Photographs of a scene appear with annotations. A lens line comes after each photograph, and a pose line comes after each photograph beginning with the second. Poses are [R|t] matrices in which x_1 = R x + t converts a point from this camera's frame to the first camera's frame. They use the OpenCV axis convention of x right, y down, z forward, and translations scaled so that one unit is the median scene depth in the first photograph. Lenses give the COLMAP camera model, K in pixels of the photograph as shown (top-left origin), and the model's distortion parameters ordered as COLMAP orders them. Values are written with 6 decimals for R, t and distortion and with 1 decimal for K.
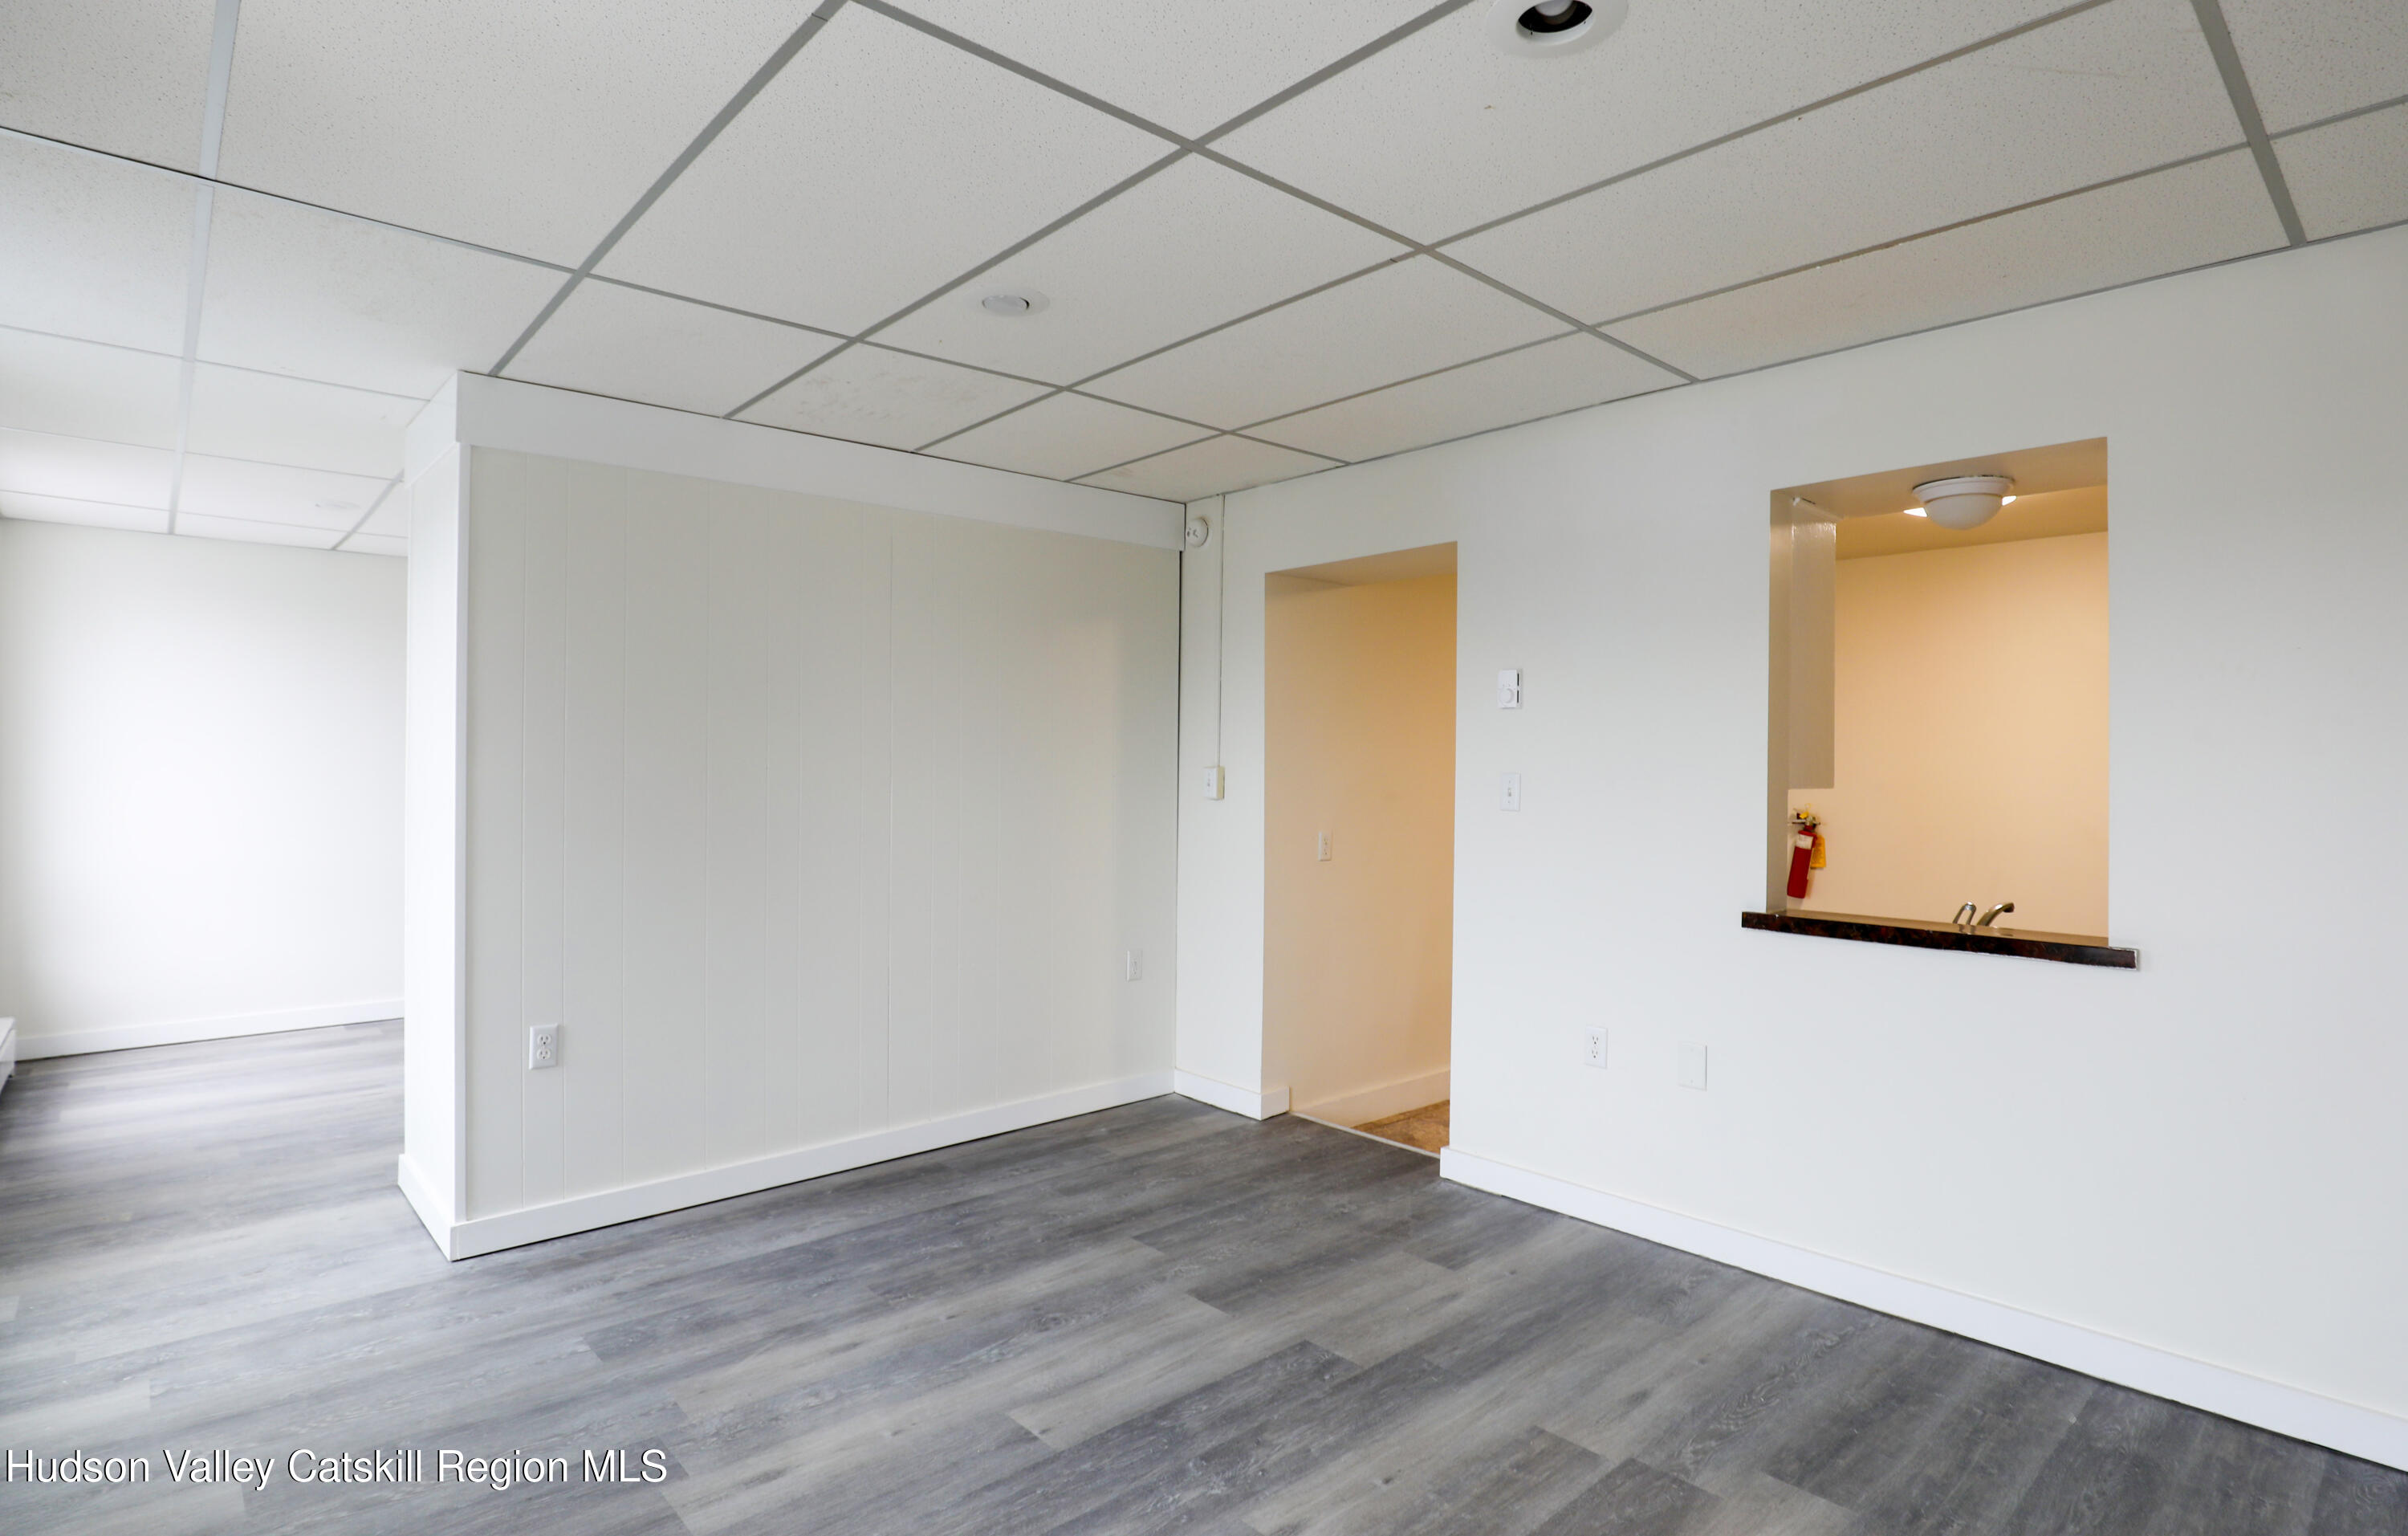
lens RADIAL K [[1198.8, 0, 1204.0], [0, 1198.8, 768.0], [0, 0, 1]] dist [-0.000645, -0.000063]
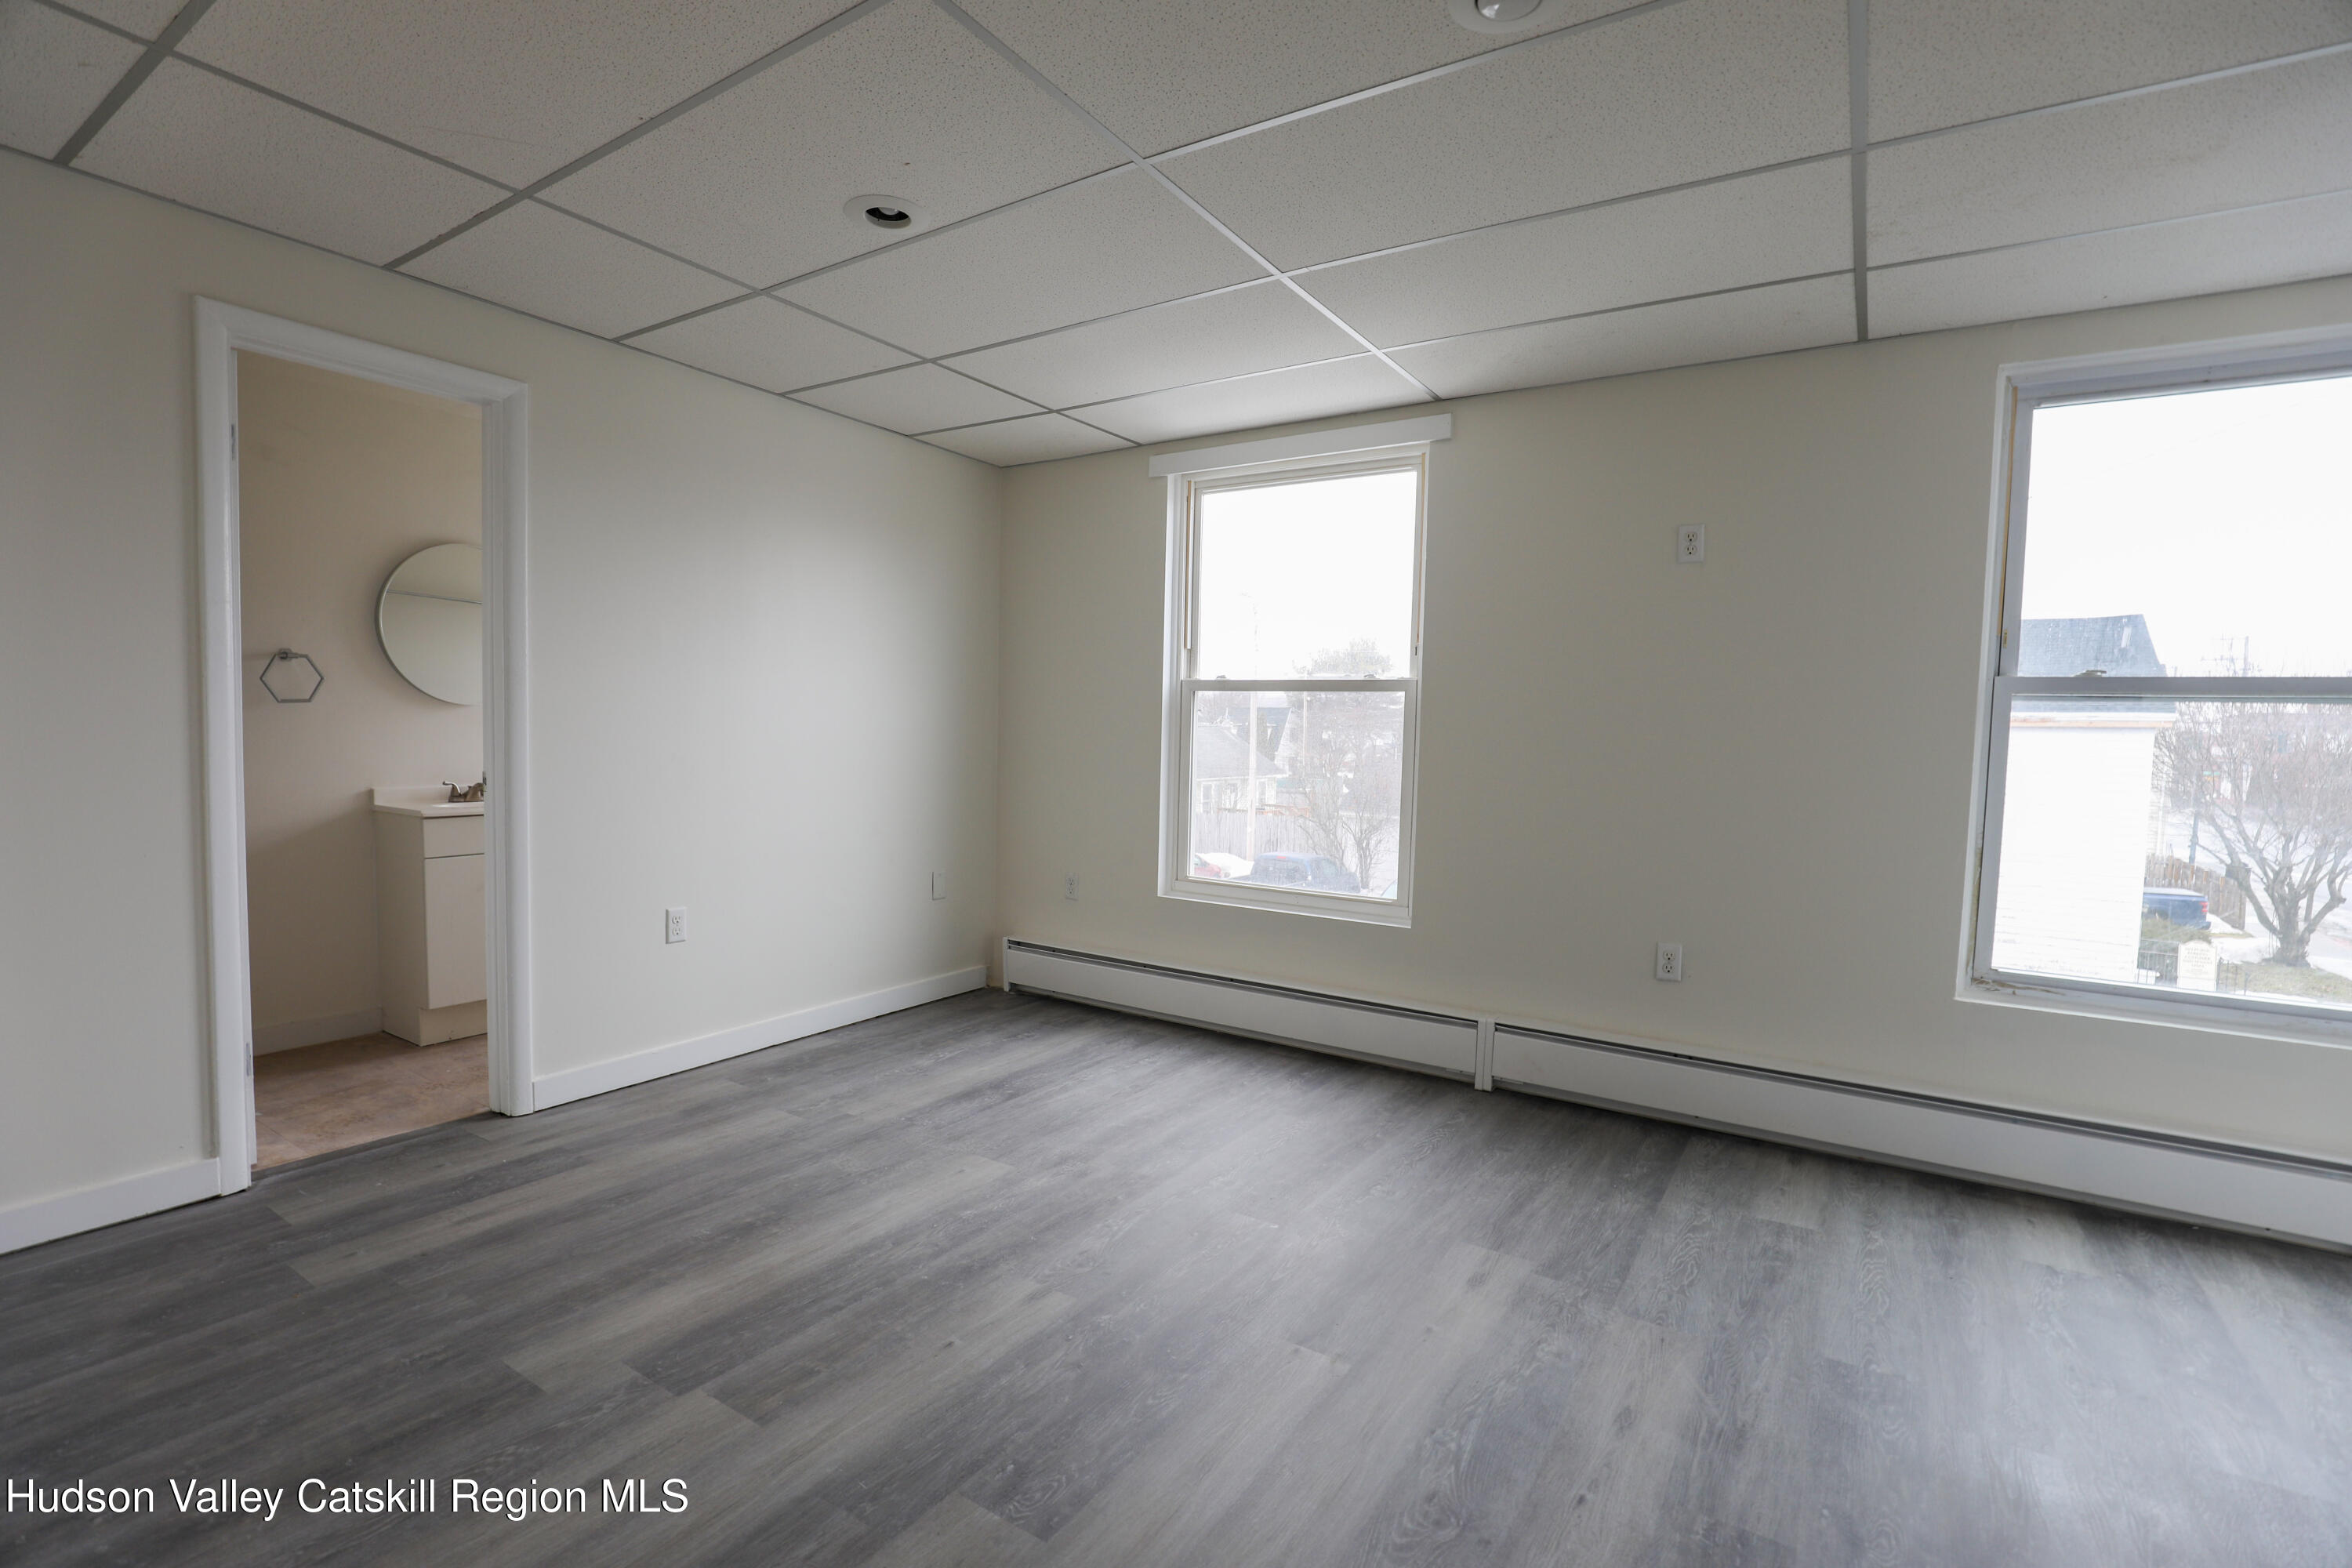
lens RADIAL K [[1068.8, 0, 1173.9], [0, 1068.8, 800.5], [0, 0, 1]] dist [-0.041444, 0.009428]
pose [[-0.964427, -0.014917, -0.263929, 0.193651], [-0.032906, 0.997415, 0.063871, 0.048498], [0.262294, 0.070284, -0.962425, 1.721892]]
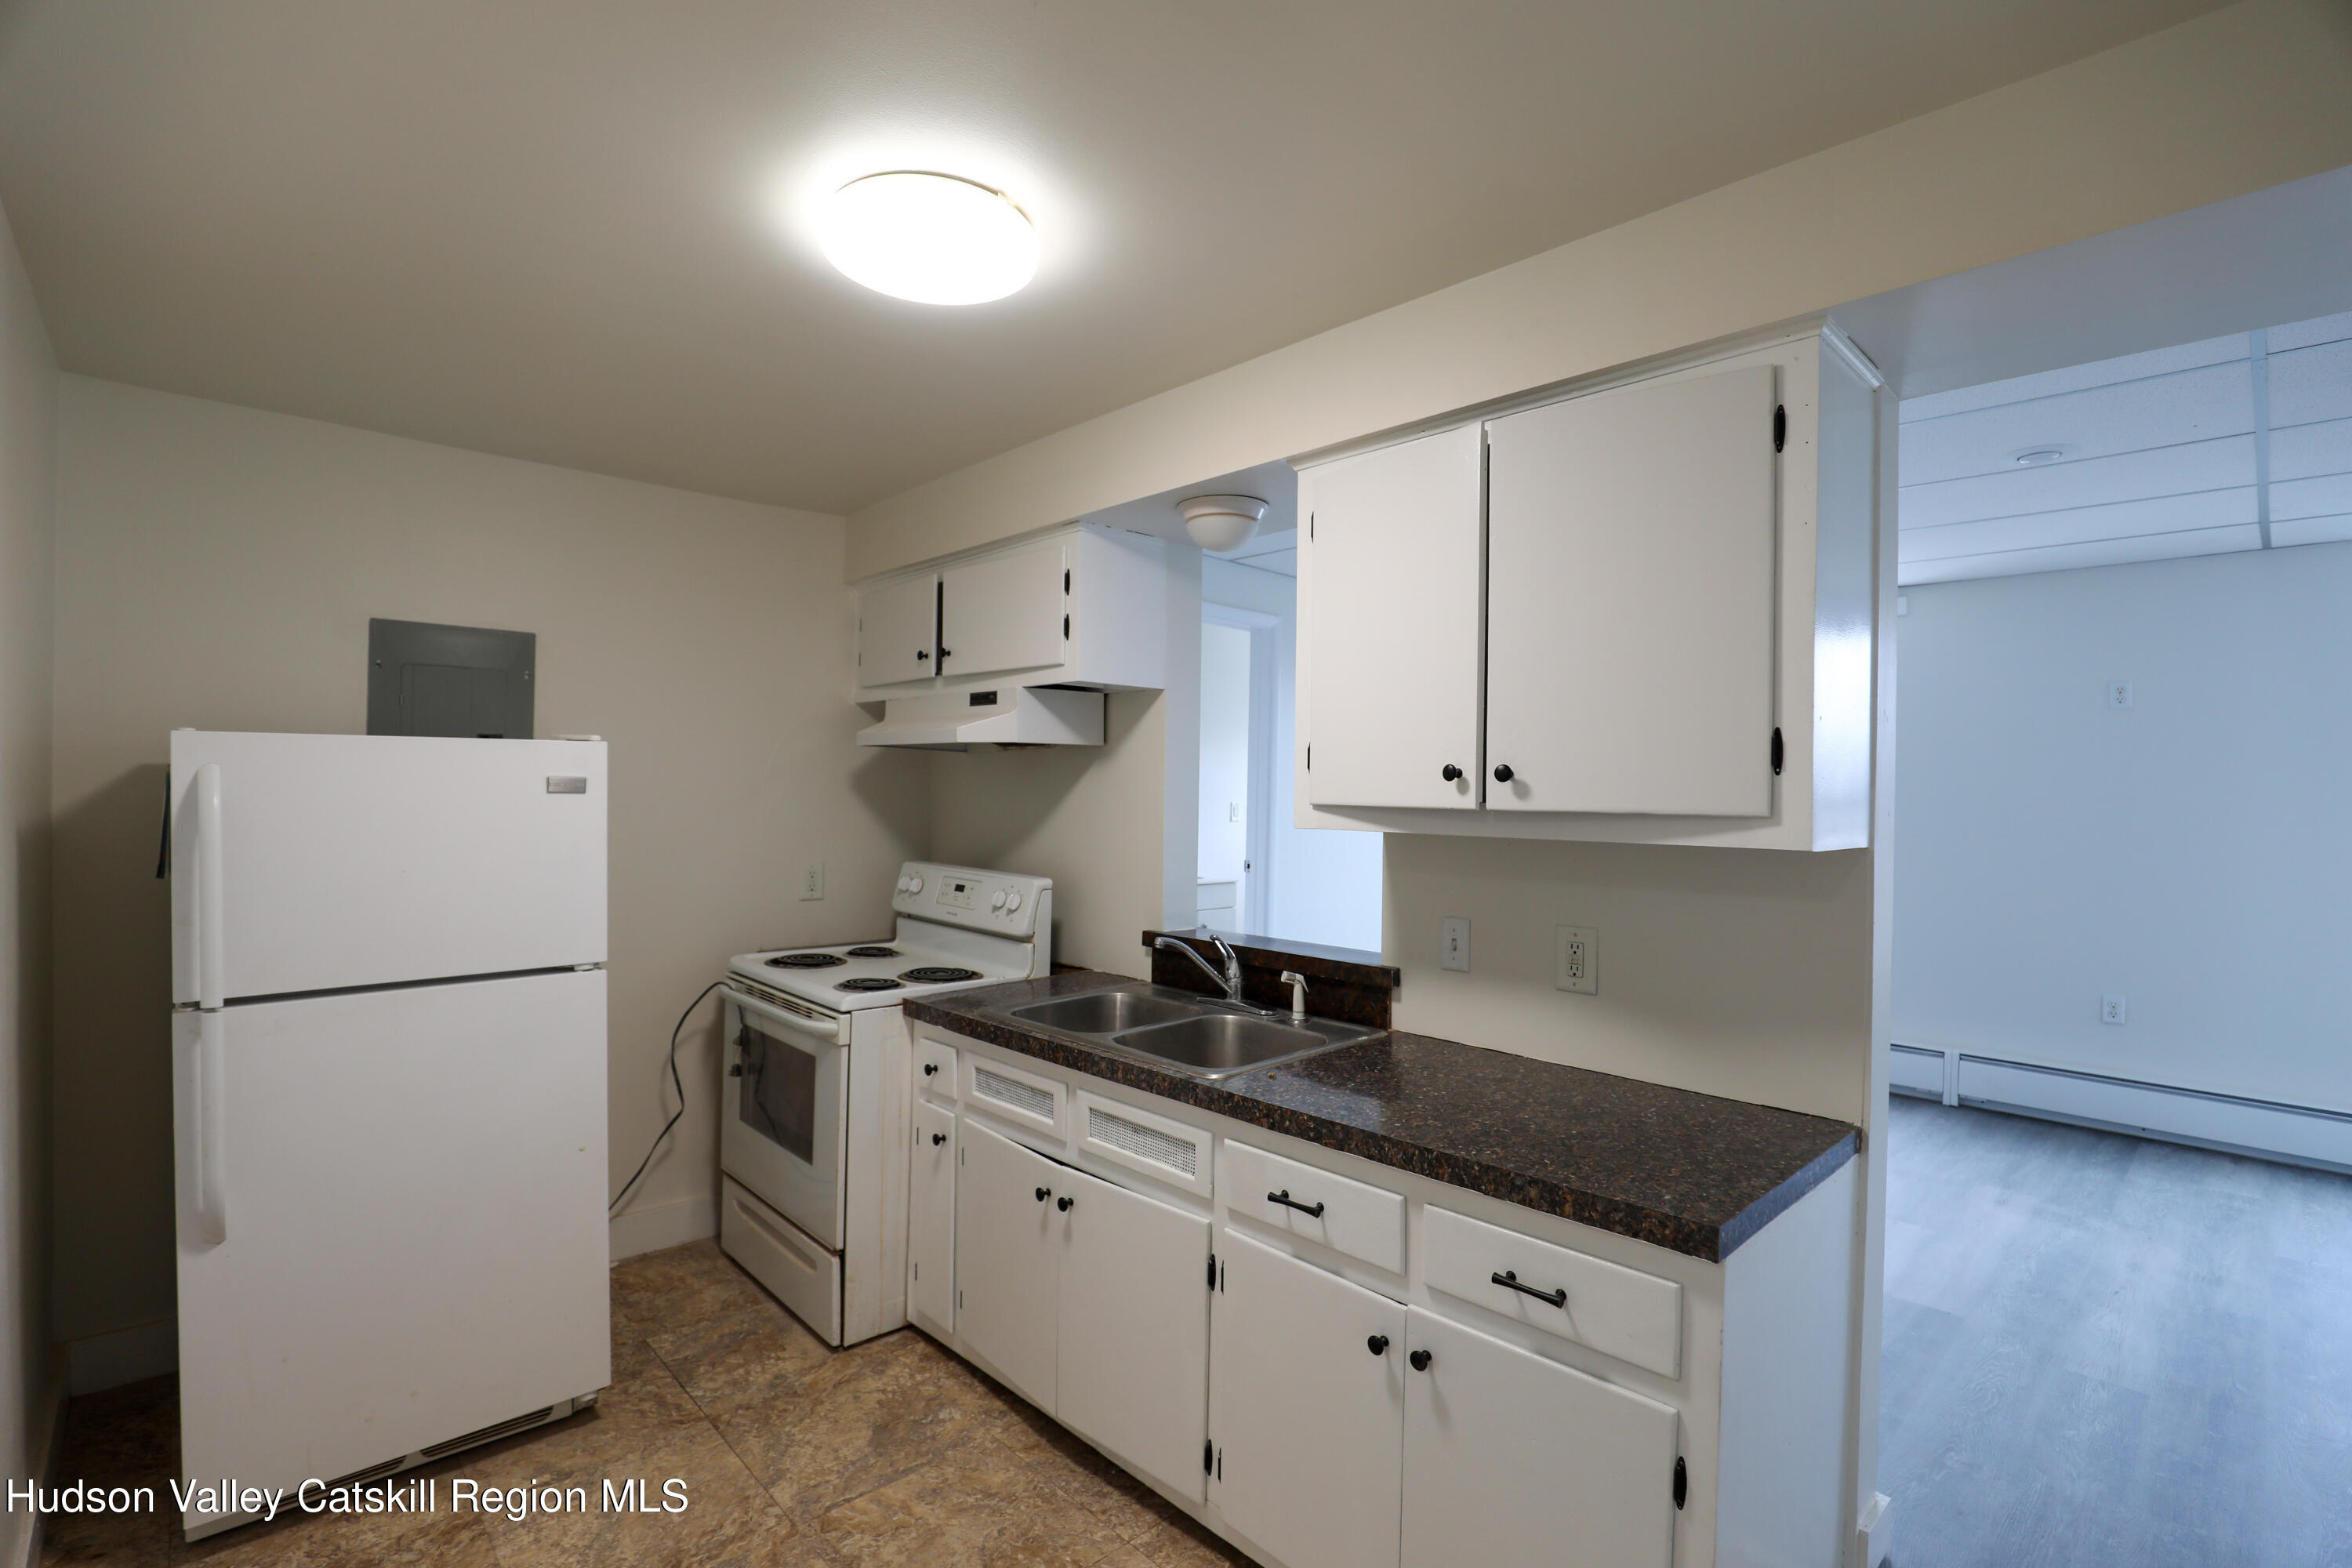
lens RADIAL K [[1068.8, 0, 1173.9], [0, 1068.8, 800.5], [0, 0, 1]] dist [-0.041444, 0.009428]
pose [[-0.999308, -0.025555, -0.027009, 0.868588], [-0.025719, 0.999653, 0.005726, -0.001009], [0.026854, 0.006417, -0.999619, 2.309834]]
